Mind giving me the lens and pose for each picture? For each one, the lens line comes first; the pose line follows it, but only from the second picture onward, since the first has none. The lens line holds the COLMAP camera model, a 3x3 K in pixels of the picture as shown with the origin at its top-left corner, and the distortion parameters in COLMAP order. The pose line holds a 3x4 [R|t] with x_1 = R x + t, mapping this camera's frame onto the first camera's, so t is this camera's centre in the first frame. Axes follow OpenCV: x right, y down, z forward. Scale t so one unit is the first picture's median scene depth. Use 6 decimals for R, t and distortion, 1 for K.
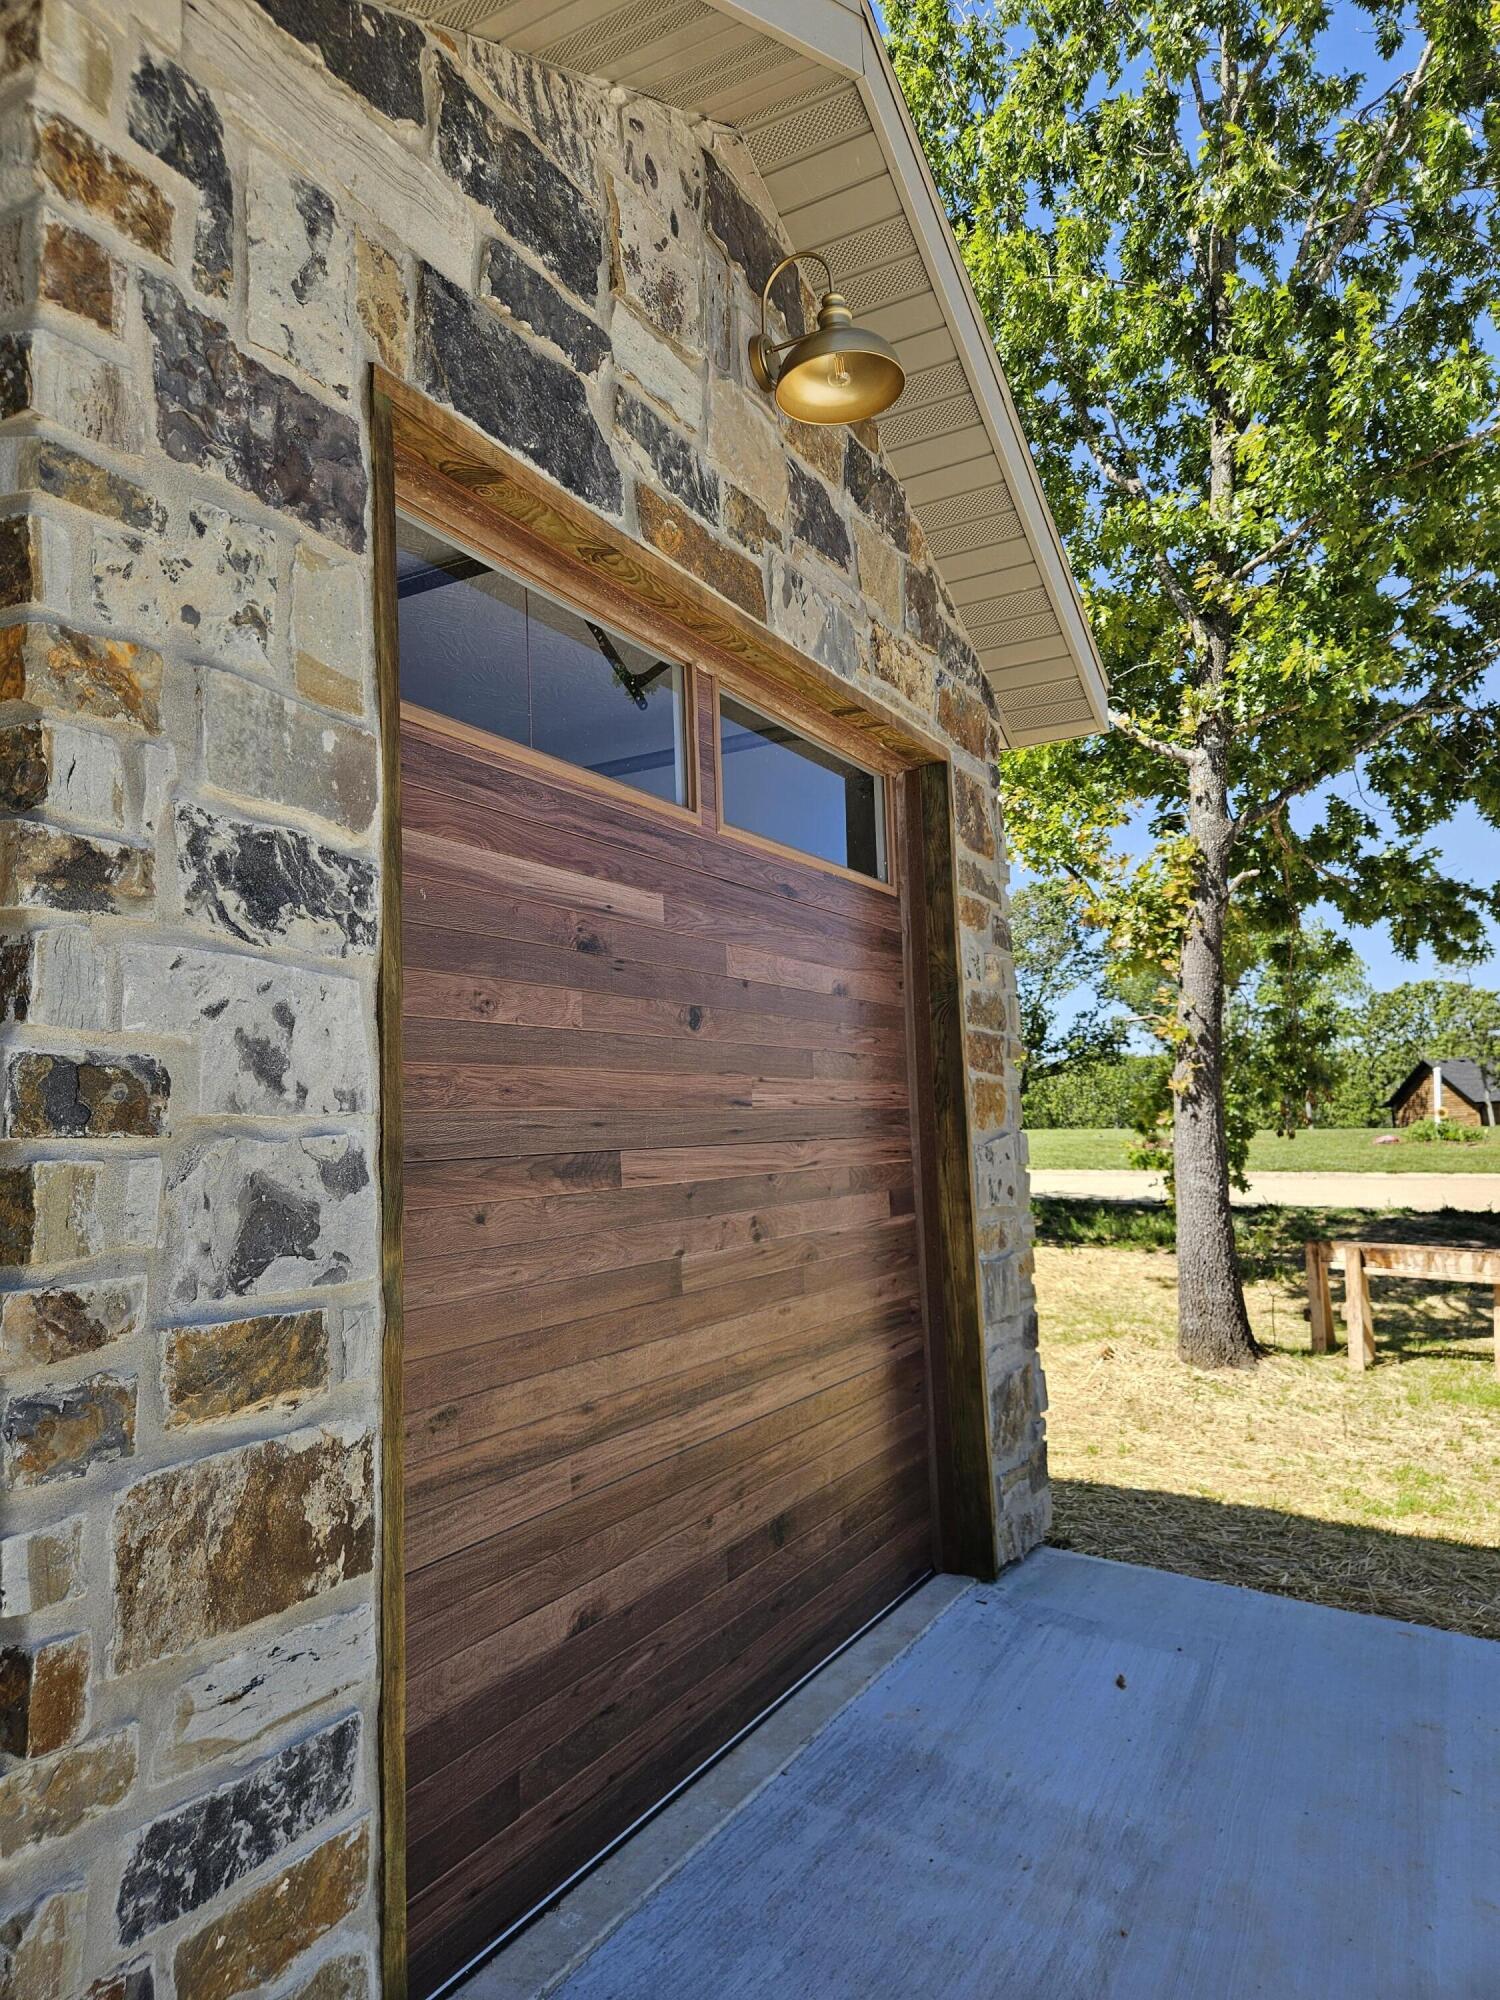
lens RADIAL K [[1330.8, 0, 753.6], [0, 1330.8, 996.2], [0, 0, 1]] dist [0.078029, -0.066478]
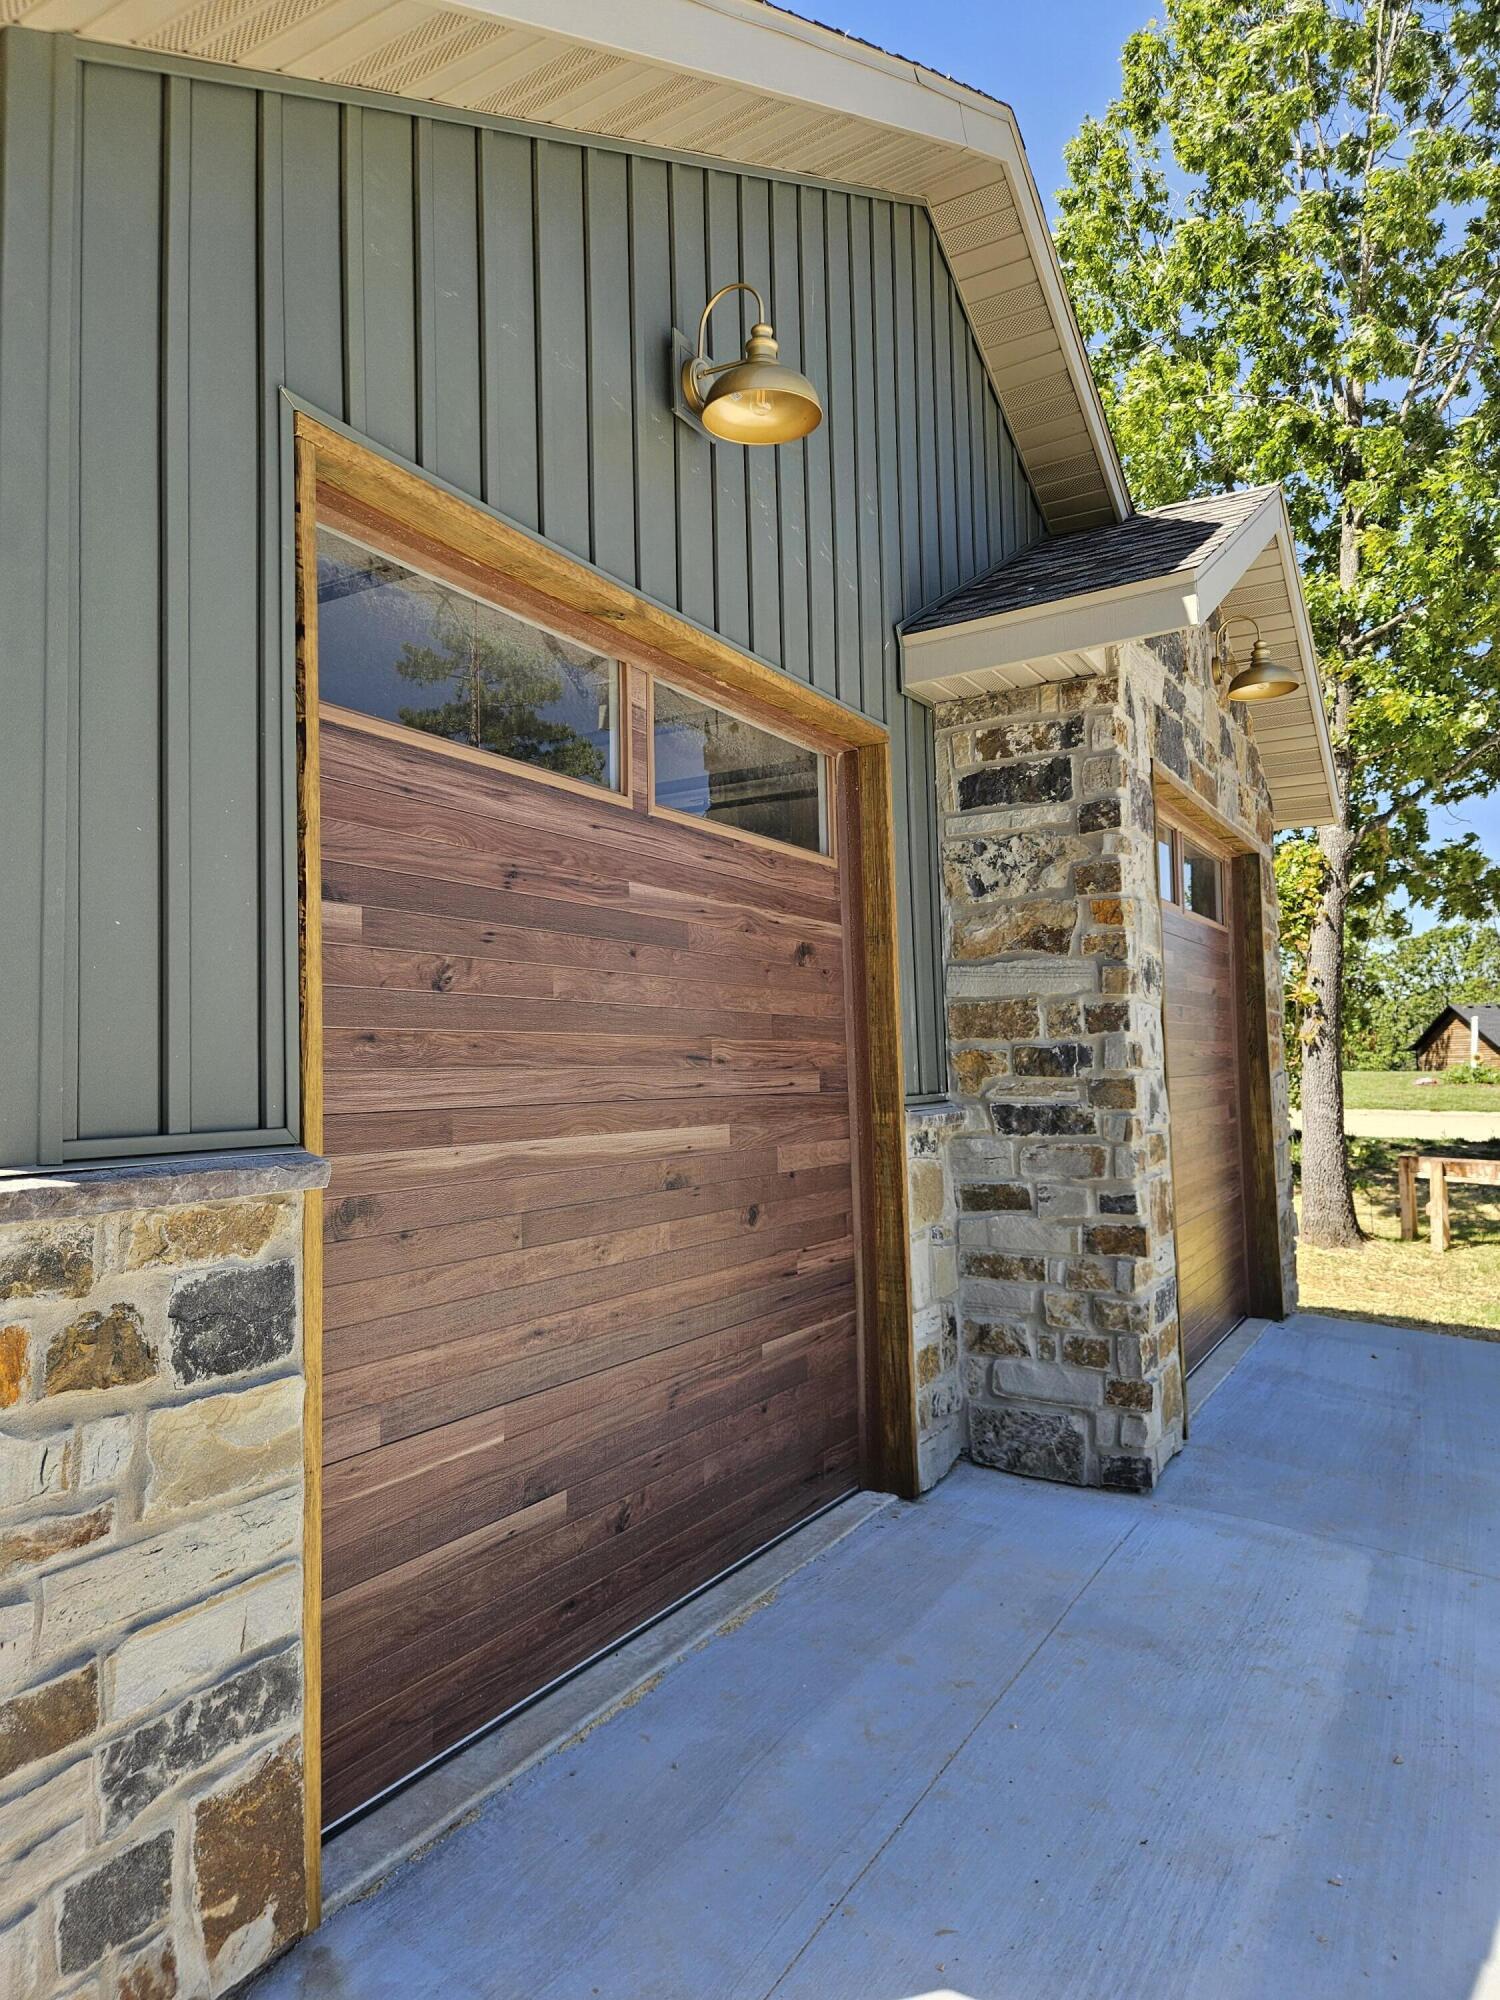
lens RADIAL K [[1330.8, 0, 753.9], [0, 1330.8, 998.7], [0, 0, 1]] dist [0.078029, -0.066478]
pose [[0.999843, 0.013146, -0.011848, -0.210457], [-0.012533, 0.998648, 0.050446, -0.030899], [0.012495, -0.050289, 0.998657, -0.320866]]
